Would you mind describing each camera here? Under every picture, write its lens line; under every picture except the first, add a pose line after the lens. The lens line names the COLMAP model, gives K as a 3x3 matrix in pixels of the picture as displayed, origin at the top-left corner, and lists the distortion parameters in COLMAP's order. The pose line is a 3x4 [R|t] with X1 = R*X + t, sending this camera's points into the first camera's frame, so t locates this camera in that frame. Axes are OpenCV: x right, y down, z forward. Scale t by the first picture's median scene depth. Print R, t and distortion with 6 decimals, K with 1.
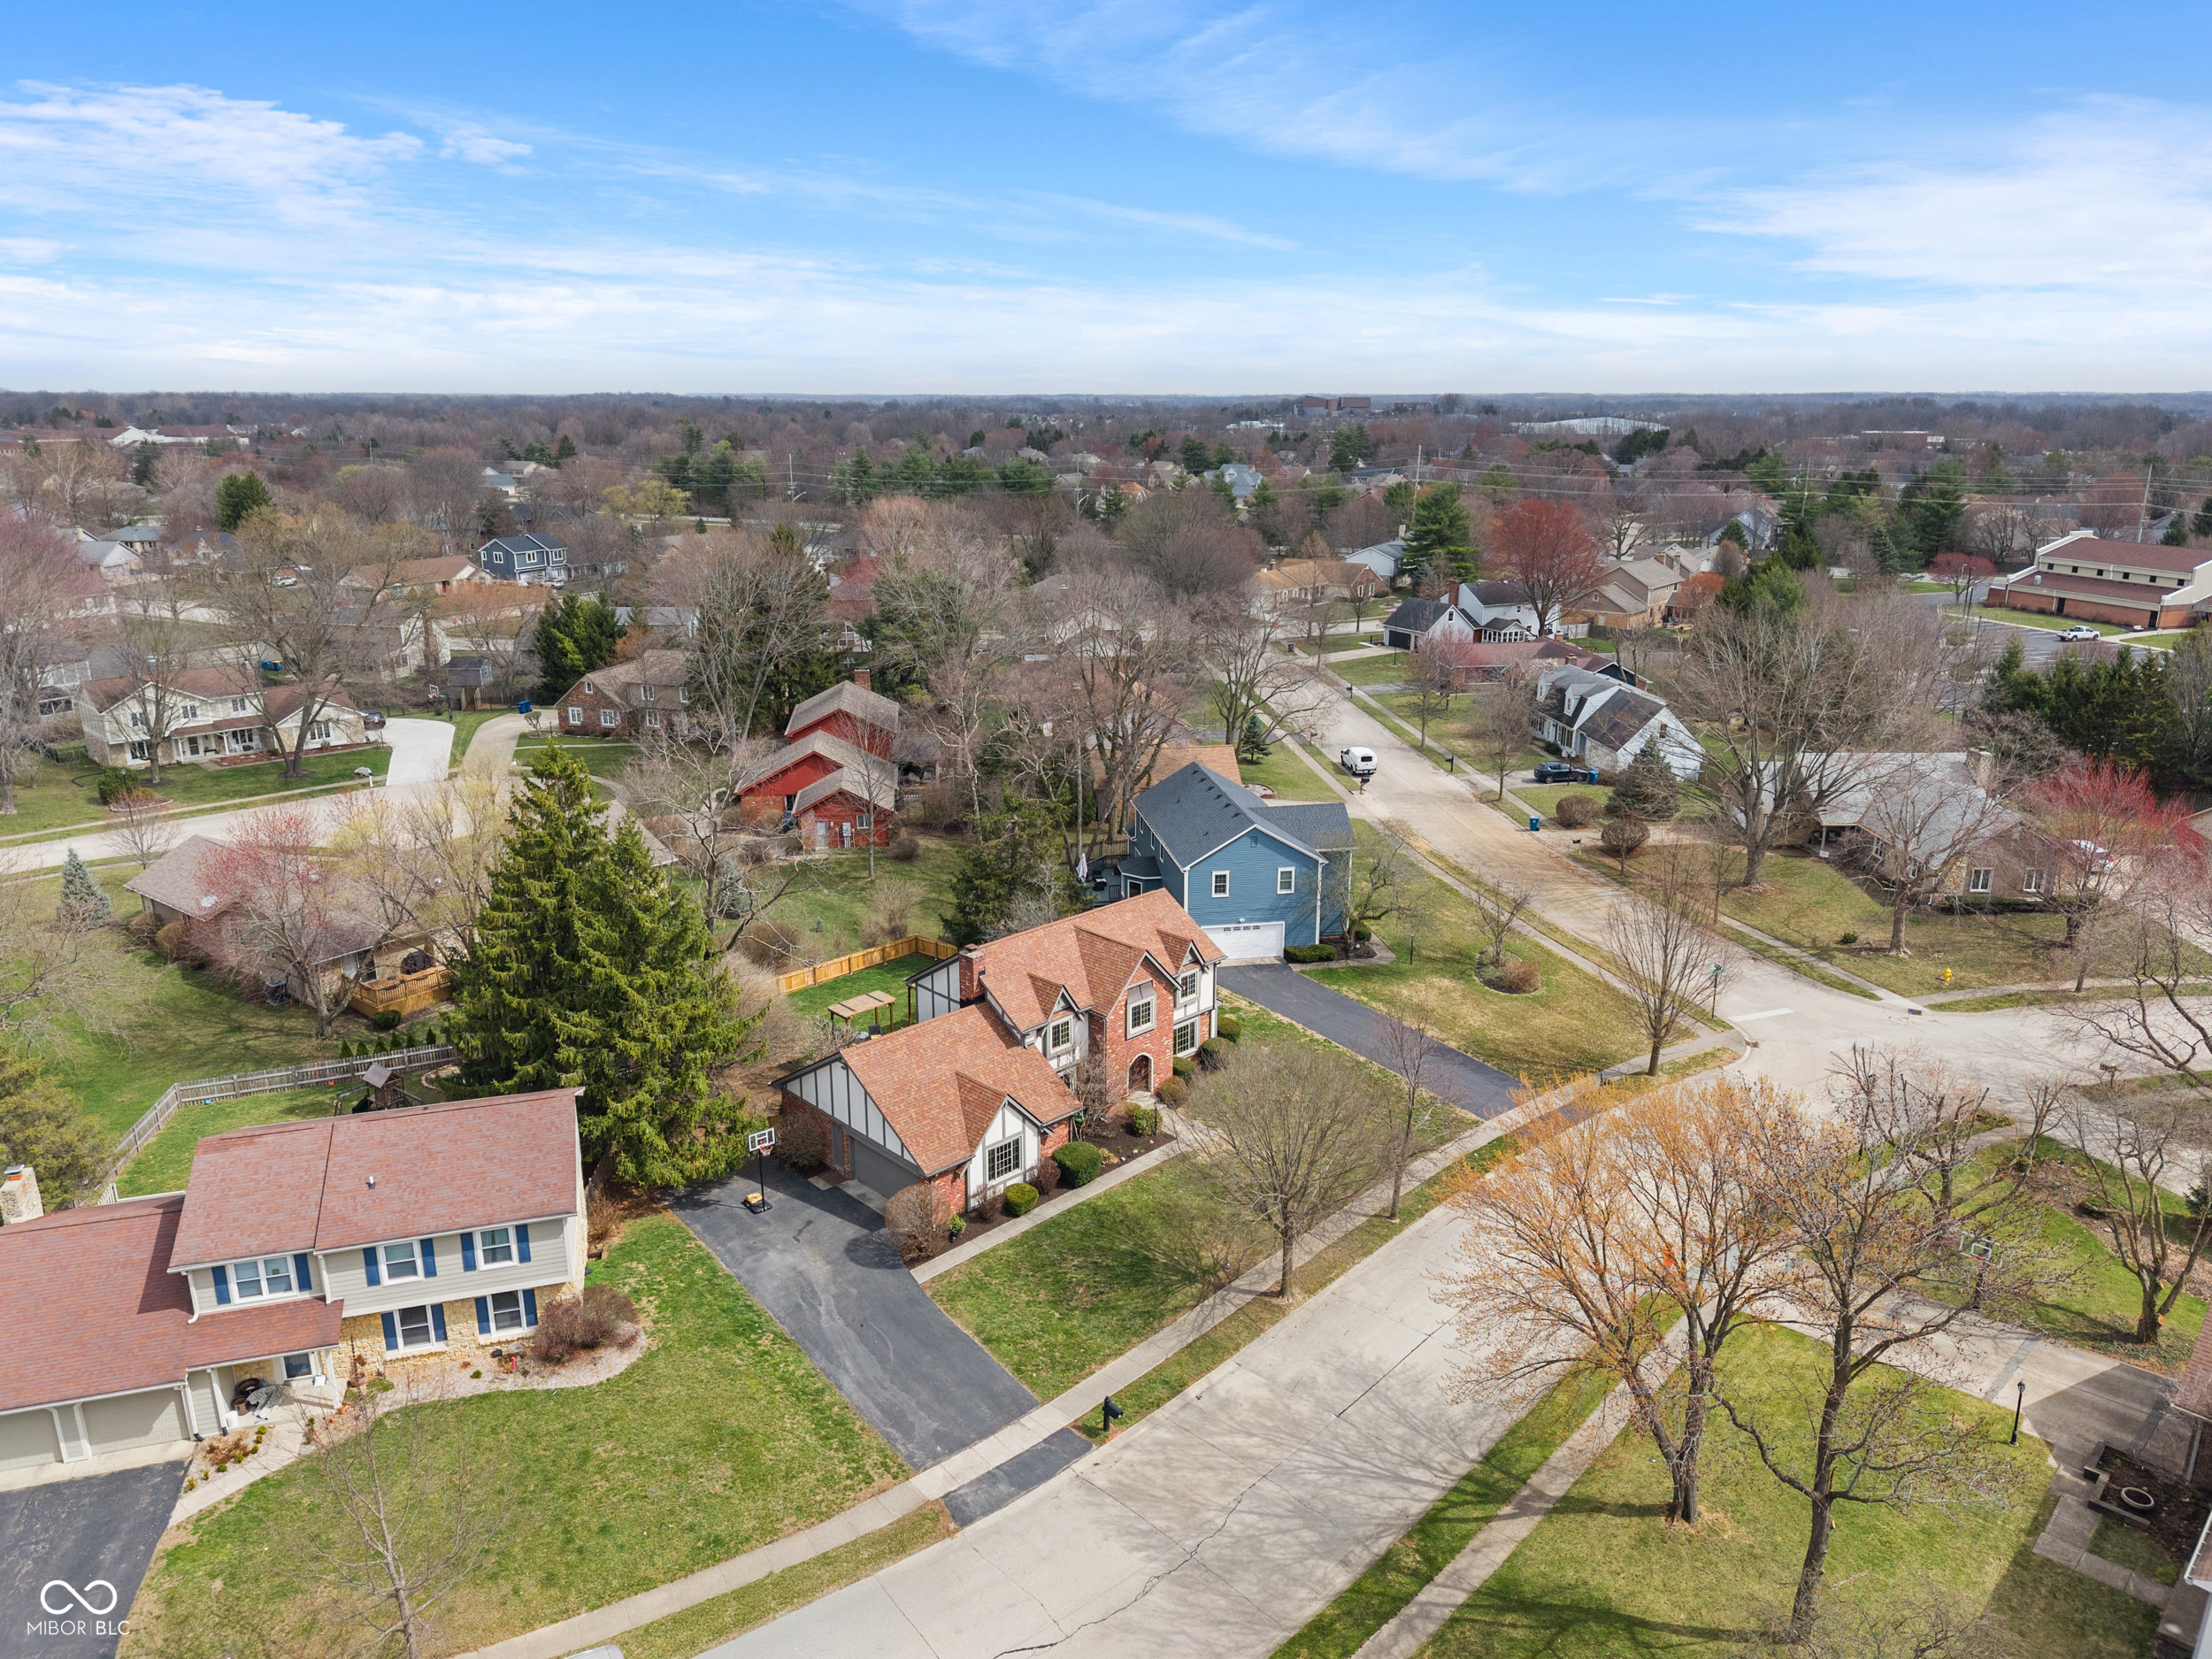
lens RADIAL K [[1533.4, 0, 1106.0], [0, 1533.4, 829.5], [0, 0, 1]] dist [0.110208, -0.000667]
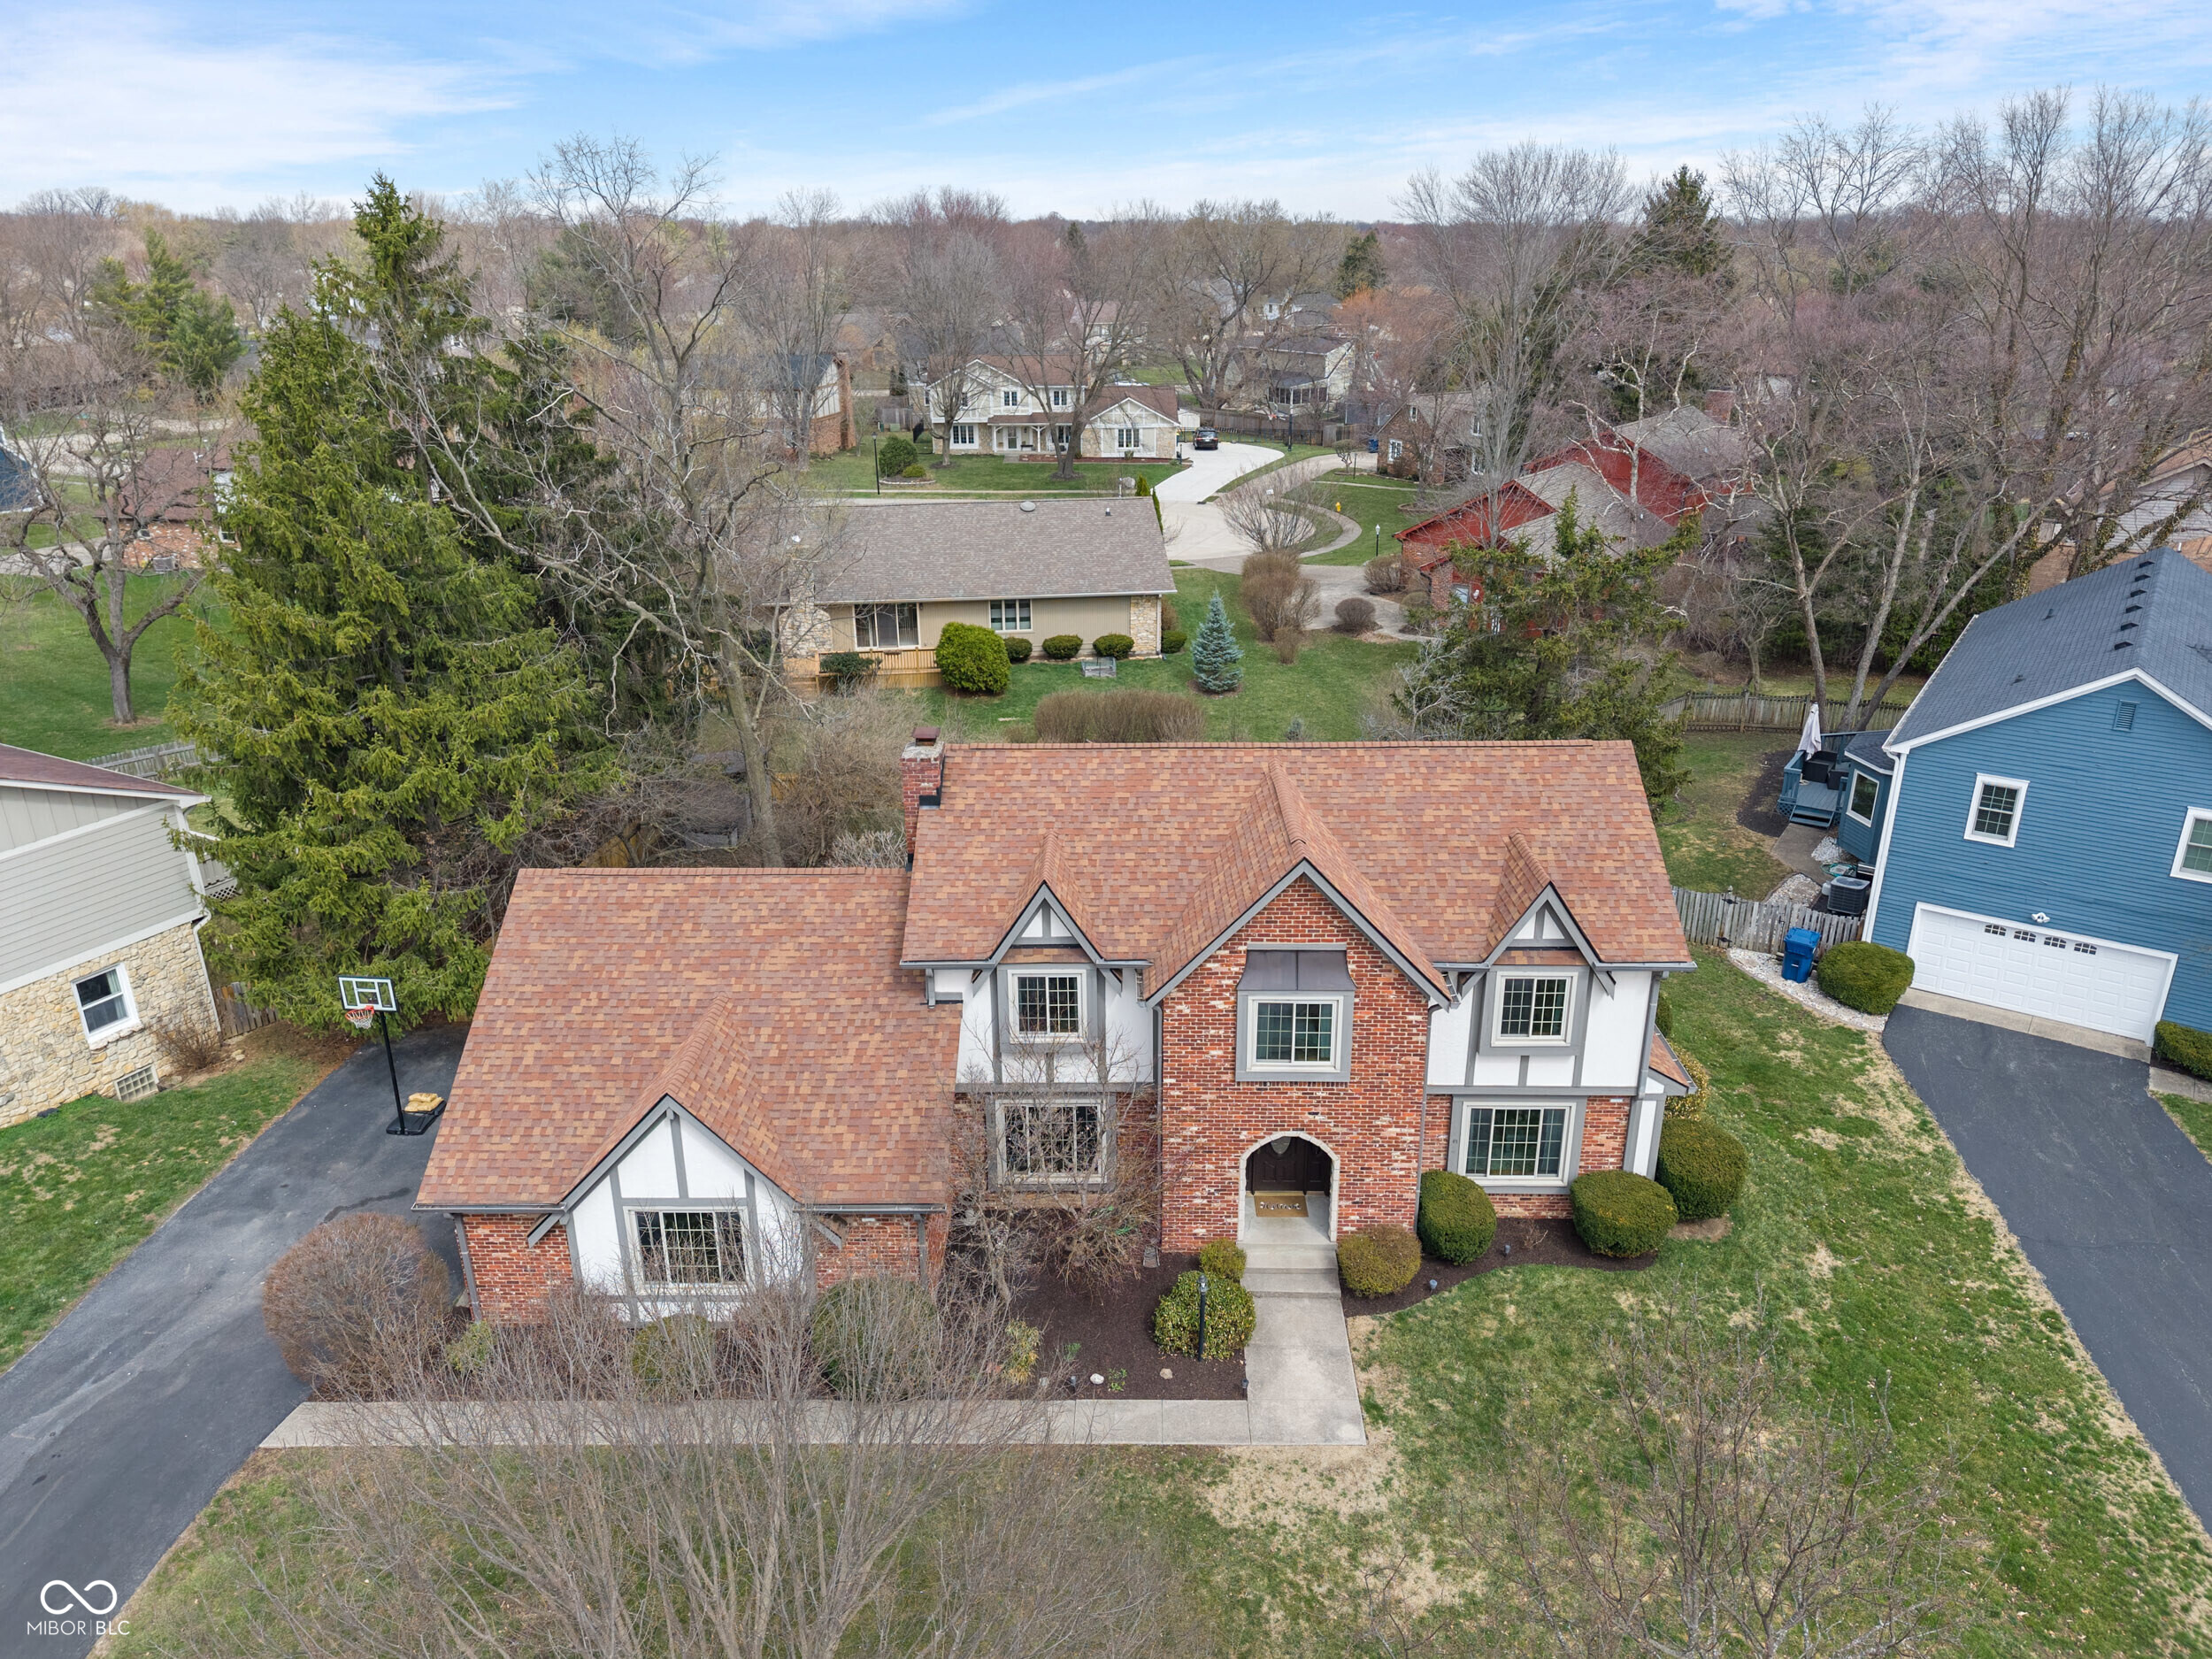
lens RADIAL K [[1562.2, 0, 1106.0], [0, 1562.2, 829.5], [0, 0, 1]] dist [-0.005194, -0.001143]
pose [[0.709570, 0.246289, -0.660192, 0.205777], [-0.189224, 0.969113, 0.158157, 0.023924], [0.678753, 0.012701, 0.734257, 0.655054]]
